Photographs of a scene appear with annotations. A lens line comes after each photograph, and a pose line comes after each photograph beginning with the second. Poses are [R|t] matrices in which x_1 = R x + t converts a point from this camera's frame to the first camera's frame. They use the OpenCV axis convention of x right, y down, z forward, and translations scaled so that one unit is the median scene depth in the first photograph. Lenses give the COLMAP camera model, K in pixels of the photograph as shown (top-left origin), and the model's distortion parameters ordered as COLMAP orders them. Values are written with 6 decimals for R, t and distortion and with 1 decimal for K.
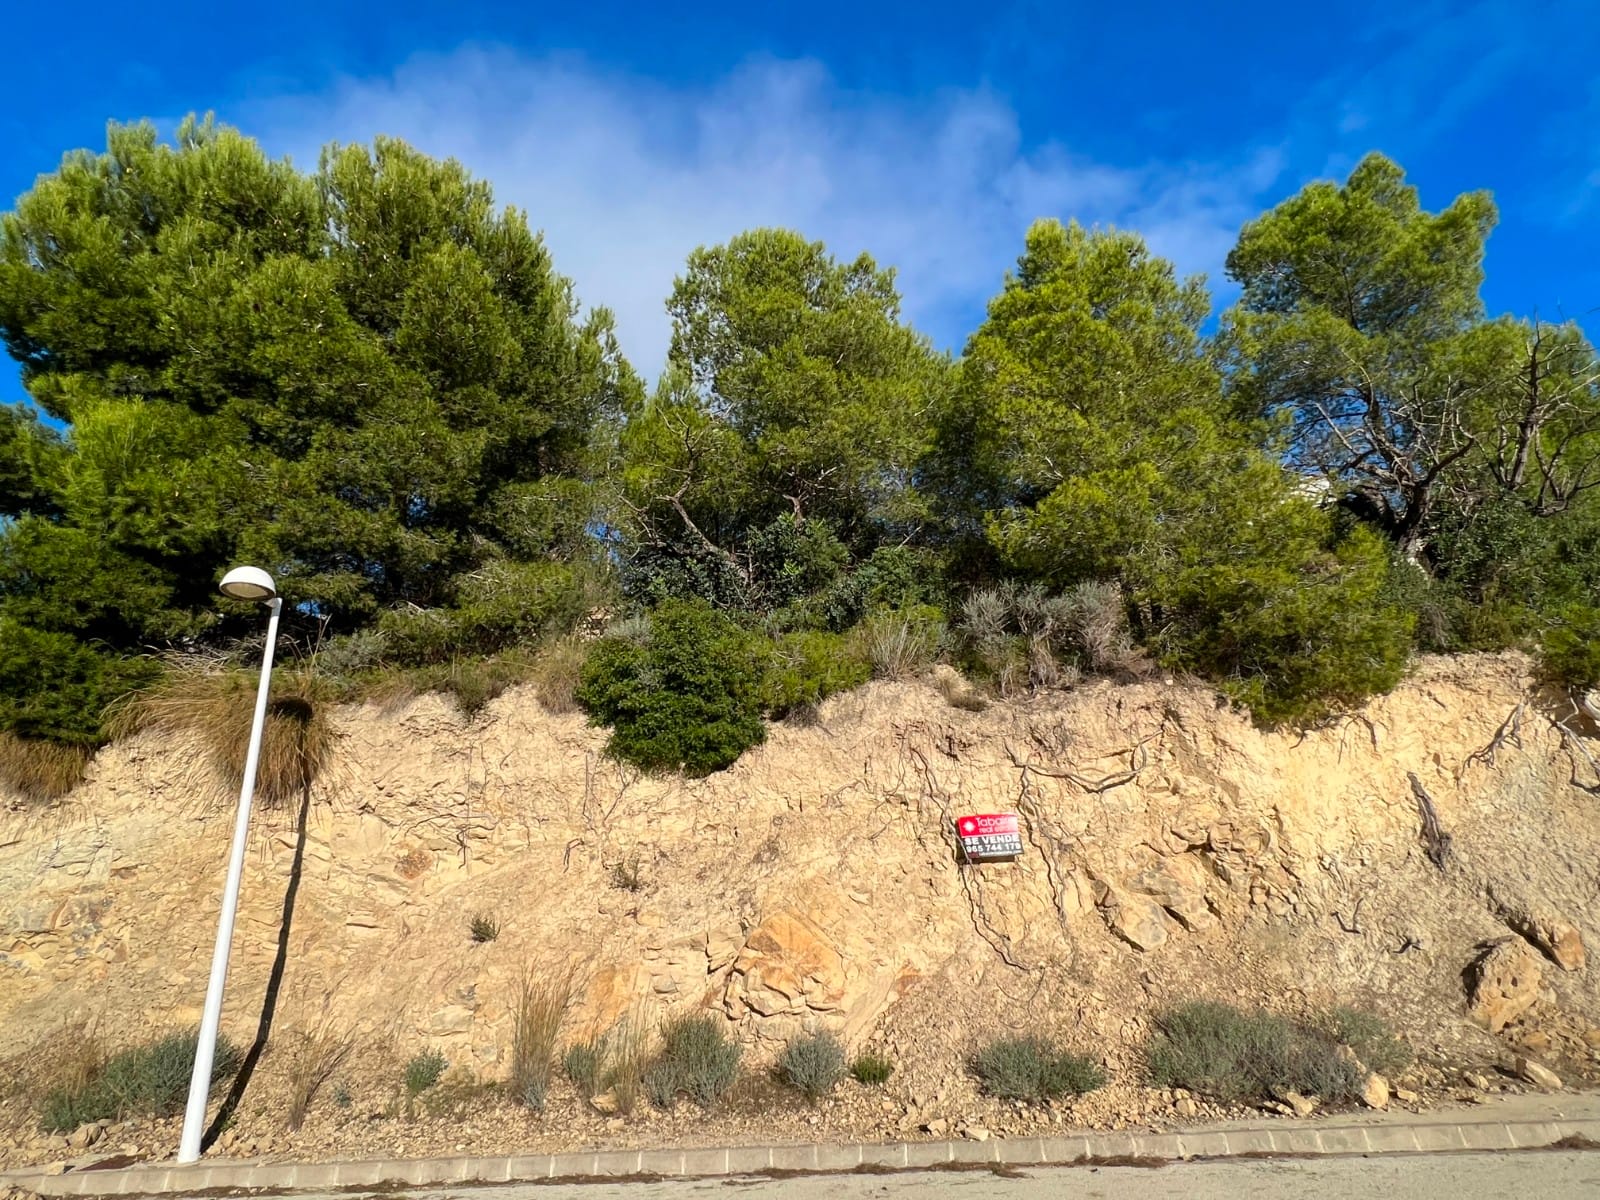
lens RADIAL K [[863.9, 0, 800.0], [0, 863.9, 600.0], [0, 0, 1]] dist [-0.000946, -0.000583]
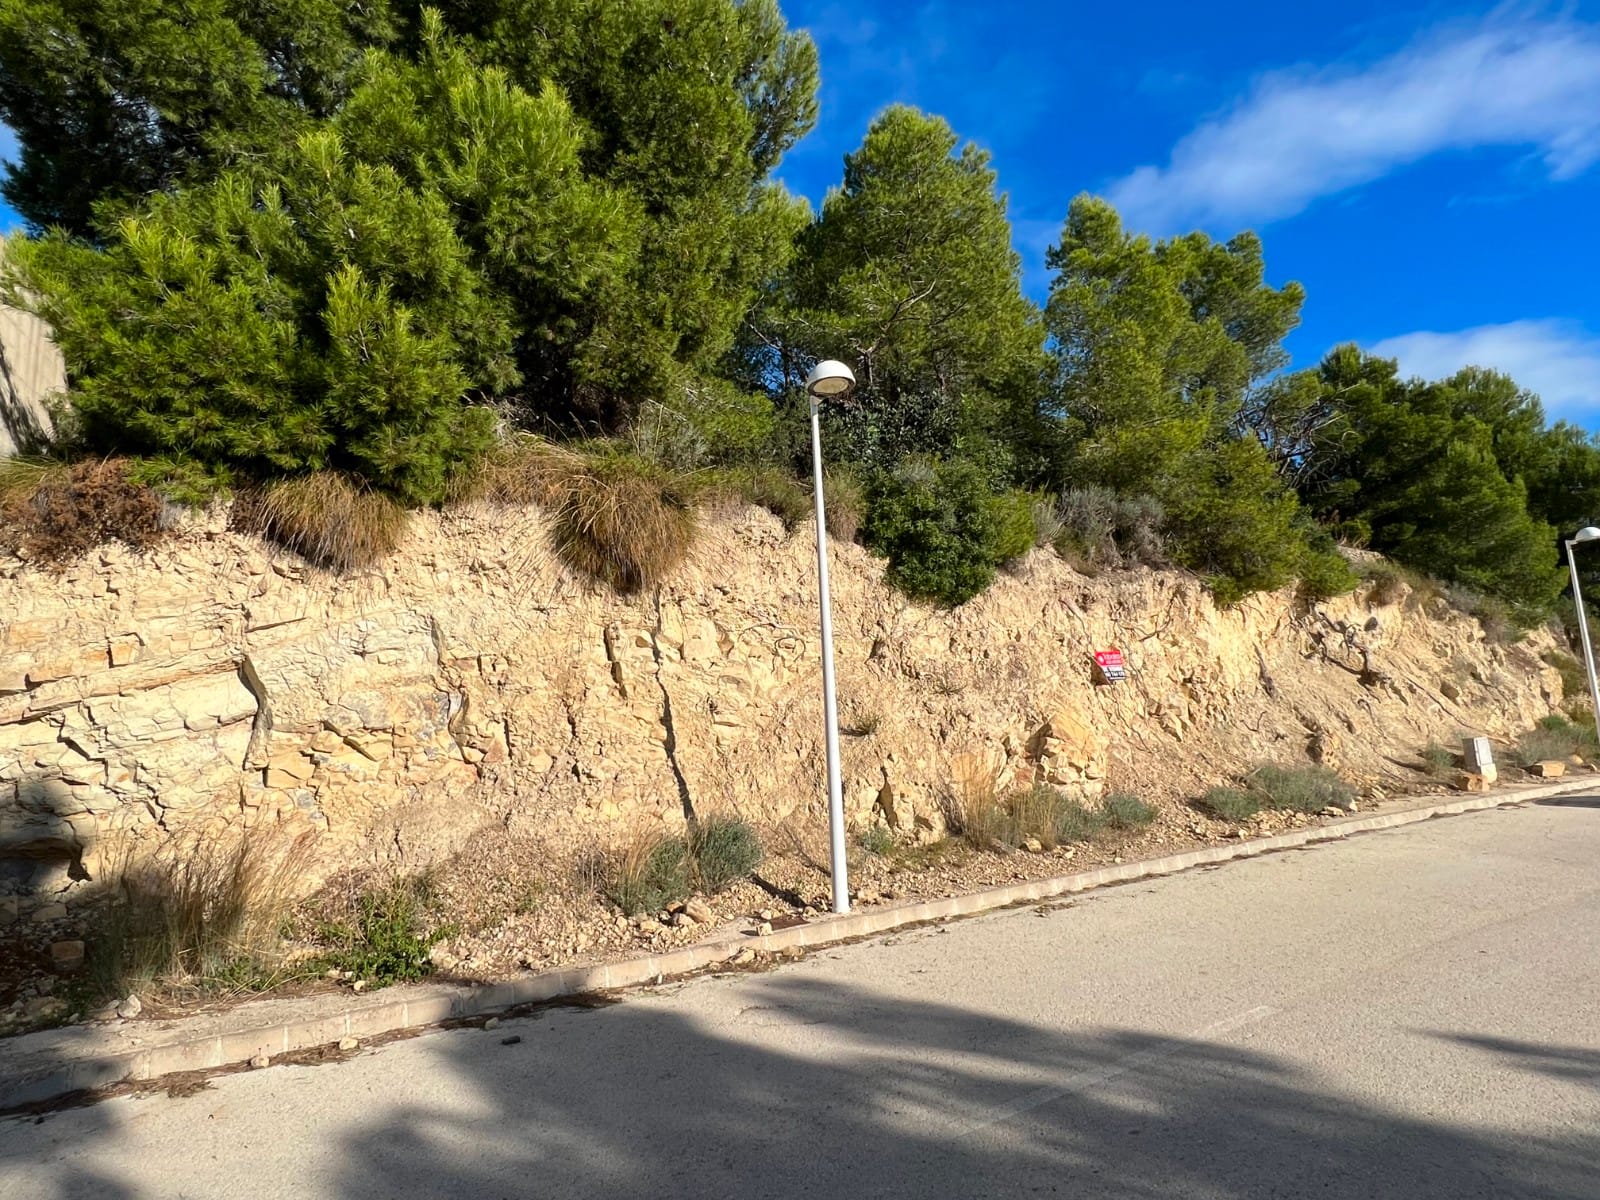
lens RADIAL K [[863.9, 0, 800.0], [0, 863.9, 600.0], [0, 0, 1]] dist [-0.000946, -0.000583]
pose [[0.821857, 0.087506, 0.562933, -0.961753], [-0.175820, 0.978857, 0.104530, 0.104658], [-0.541884, -0.184884, 0.819866, 0.133760]]
